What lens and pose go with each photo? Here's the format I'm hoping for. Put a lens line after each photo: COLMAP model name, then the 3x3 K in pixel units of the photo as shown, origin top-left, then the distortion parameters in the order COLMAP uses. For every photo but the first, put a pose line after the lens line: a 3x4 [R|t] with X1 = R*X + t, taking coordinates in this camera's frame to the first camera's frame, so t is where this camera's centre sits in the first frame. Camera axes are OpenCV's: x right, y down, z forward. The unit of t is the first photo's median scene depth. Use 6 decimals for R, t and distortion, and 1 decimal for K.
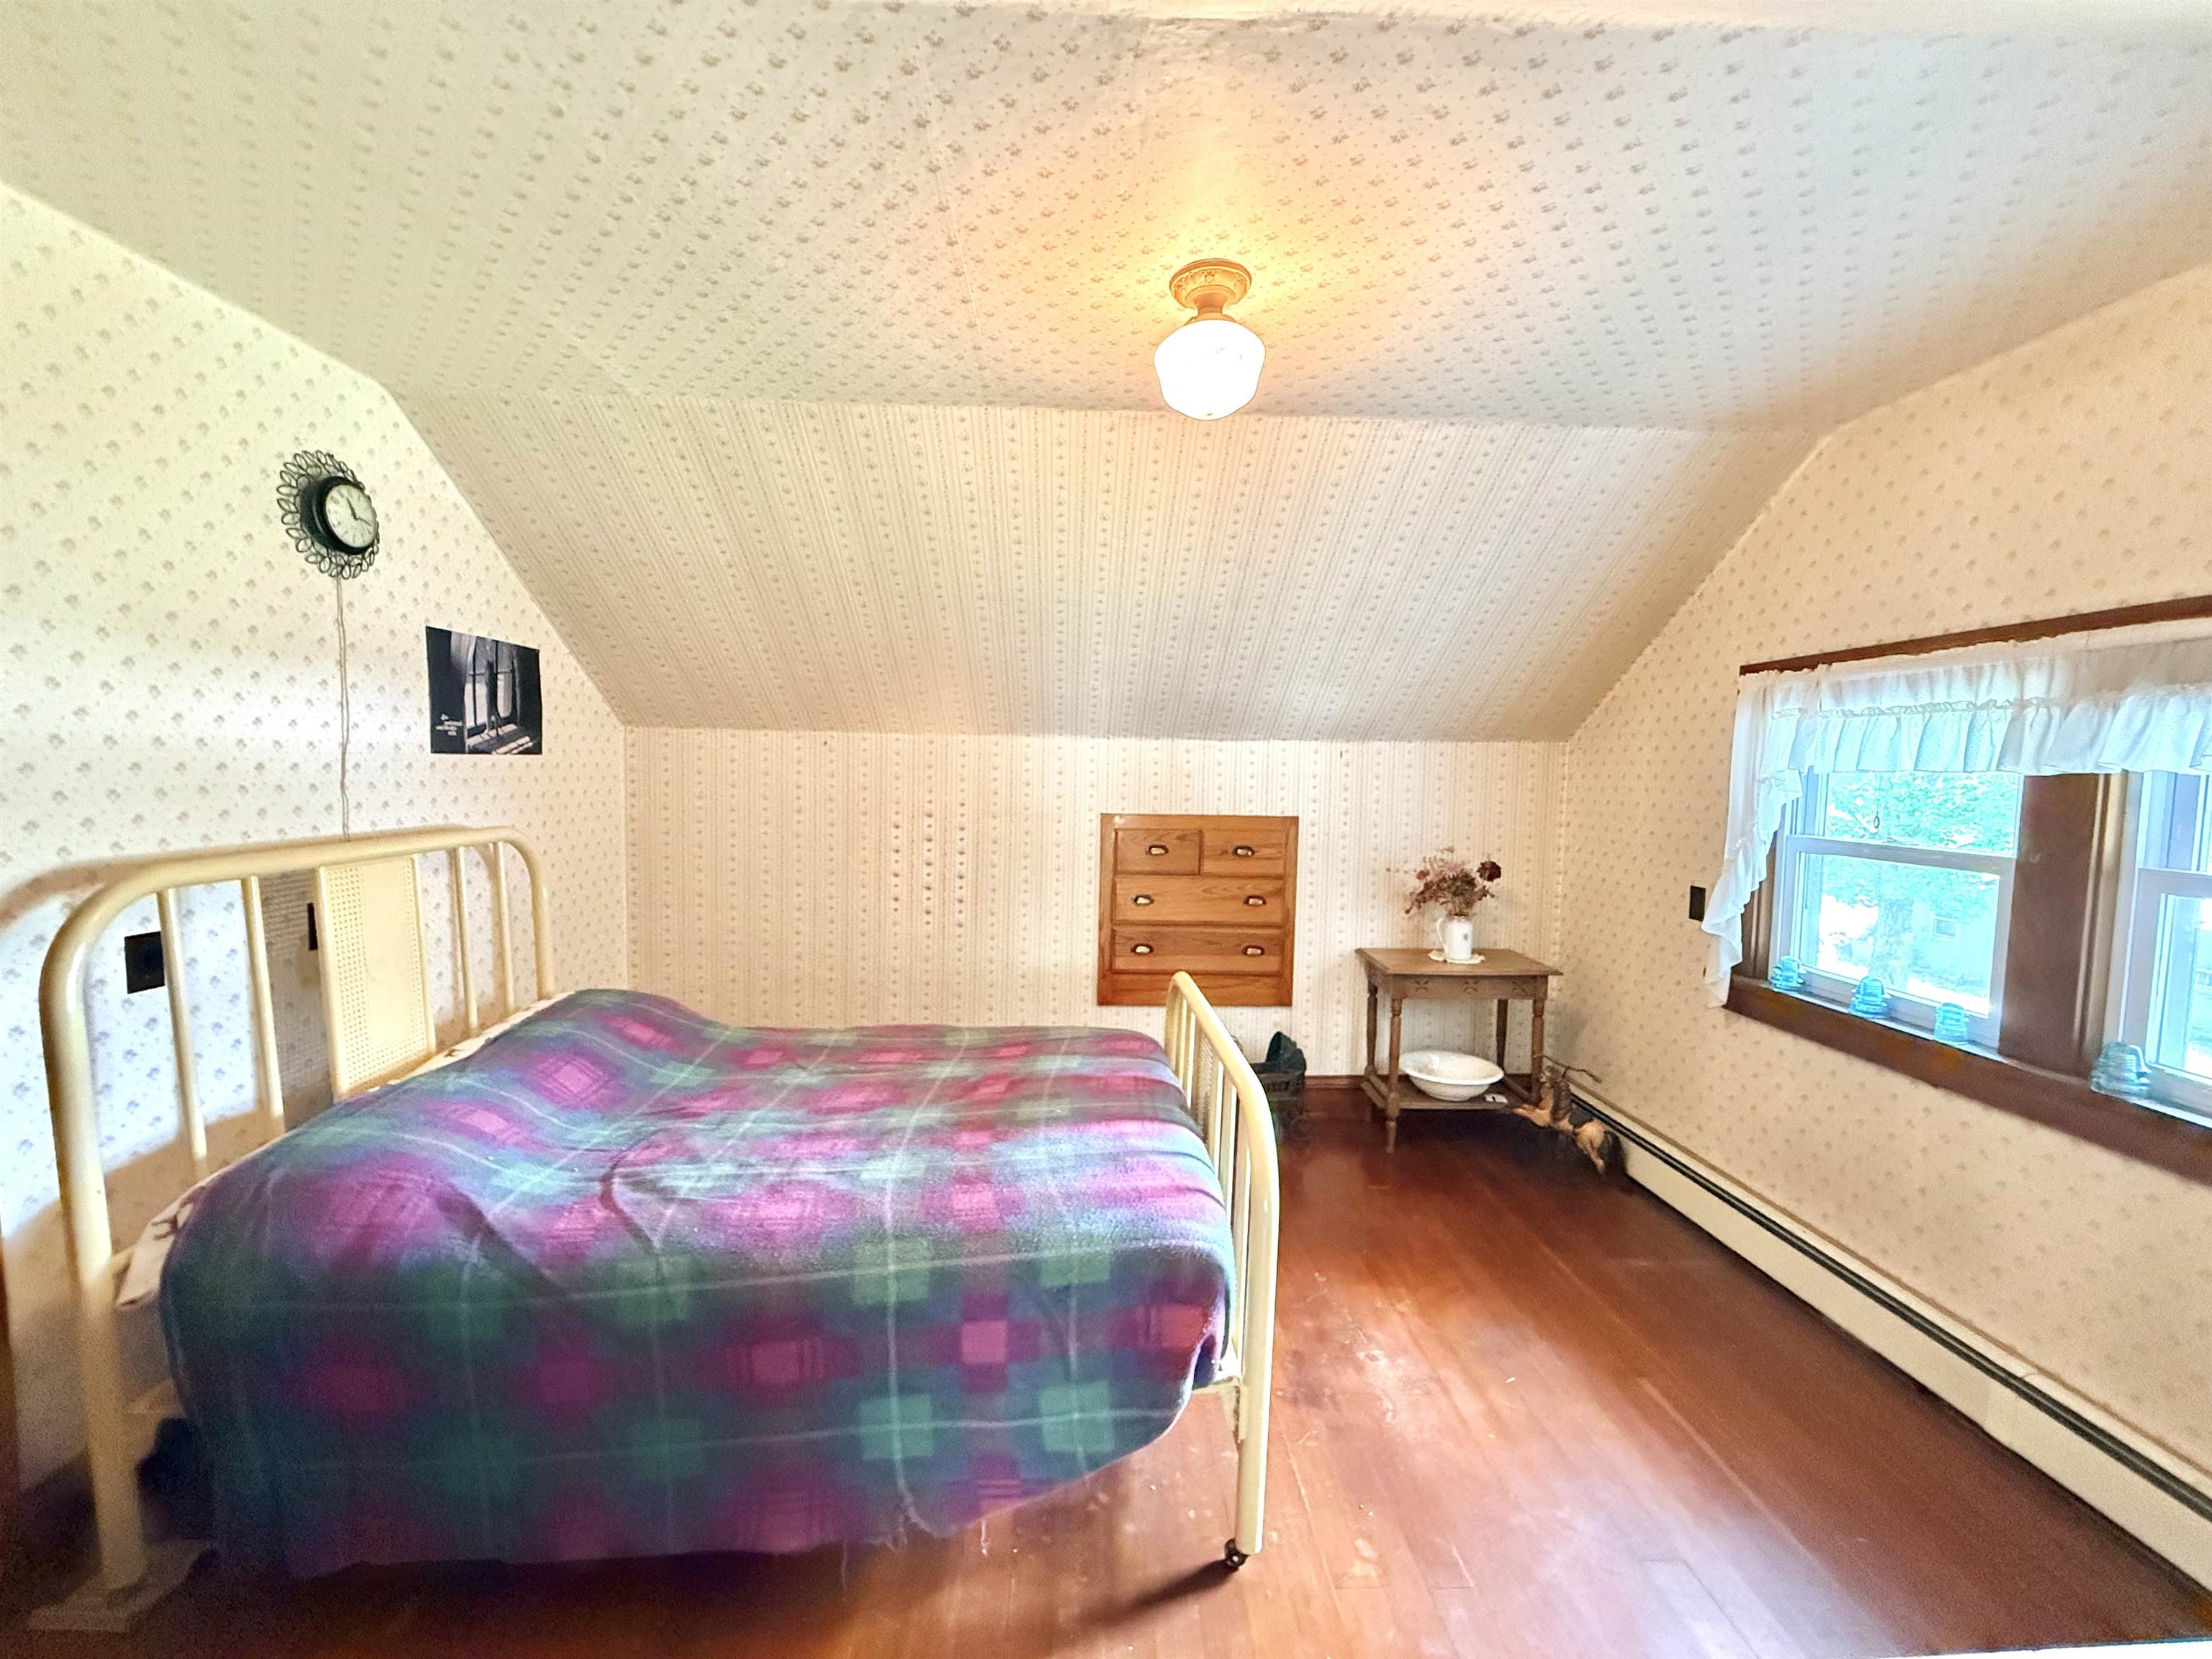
lens RADIAL K [[889.2, 0, 1100.6], [0, 889.2, 831.8], [0, 0, 1]] dist [0.001518, -0.000318]
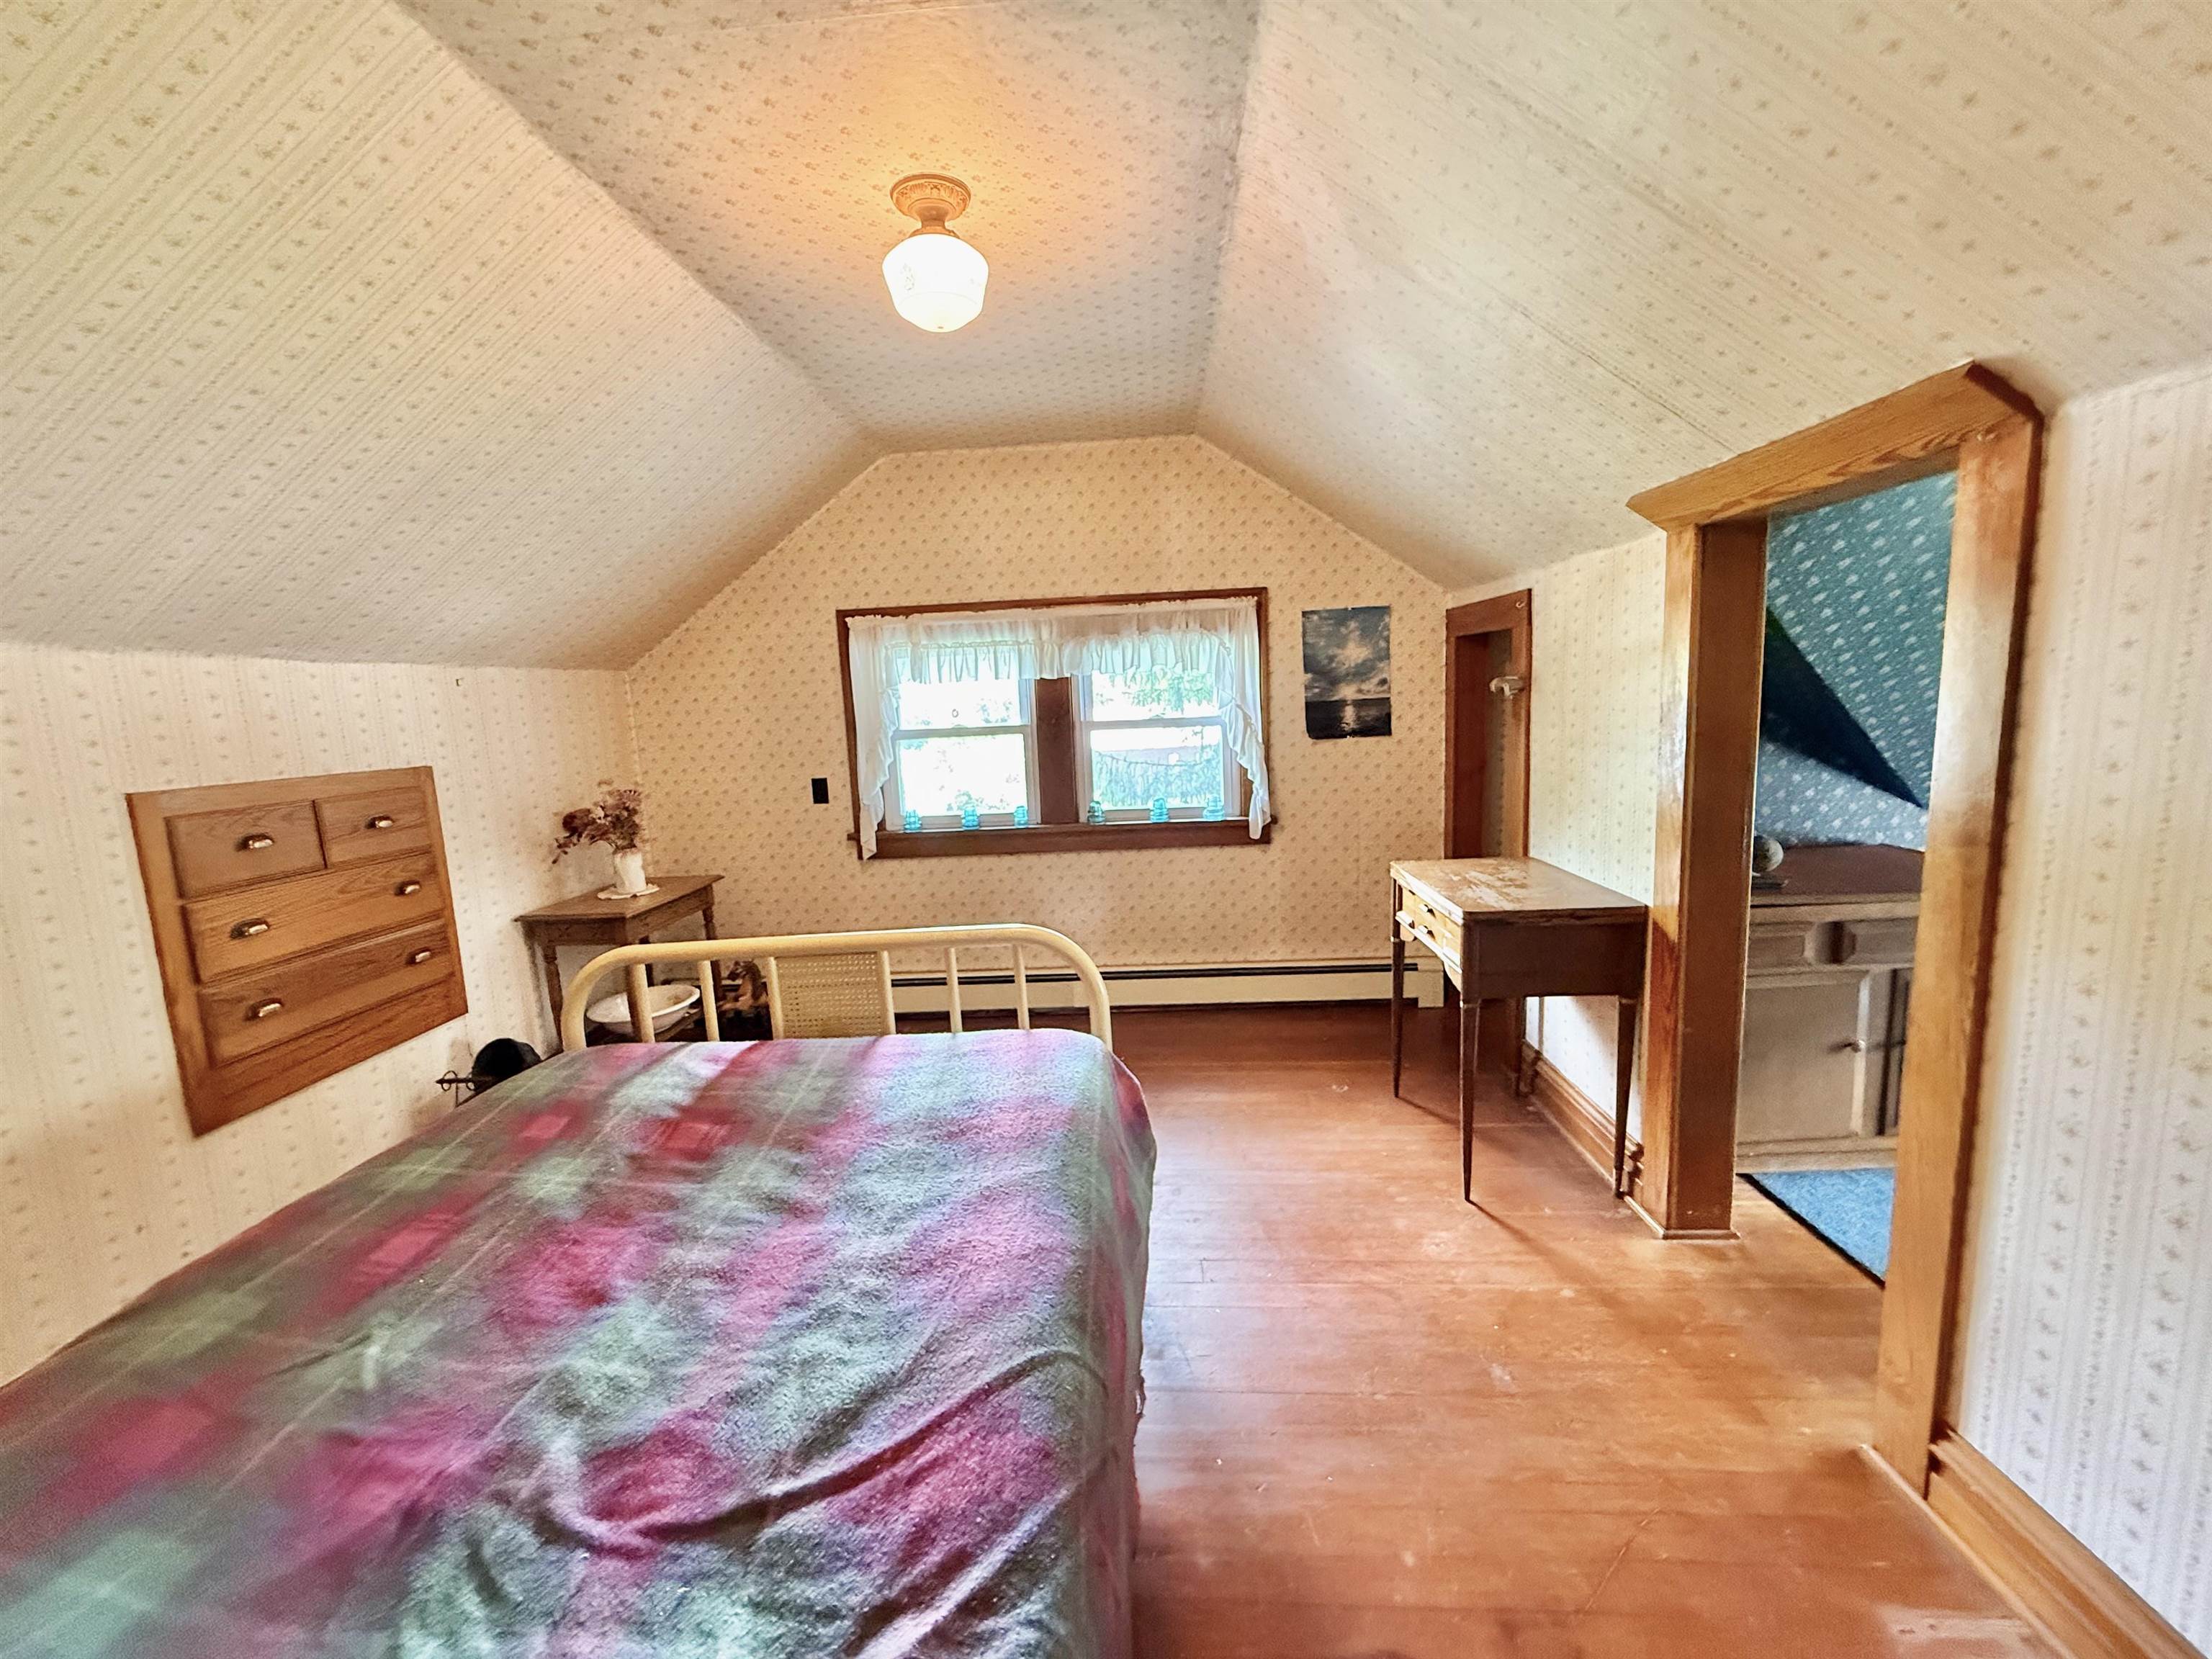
lens RADIAL K [[889.2, 0, 1106.2], [0, 889.2, 828.8], [0, 0, 1]] dist [0.001518, -0.000318]
pose [[0.076065, -0.161032, 0.984014, -0.566280], [0.121107, 0.981058, 0.151187, -0.011521], [-0.989721, 0.107670, 0.094127, 0.436445]]
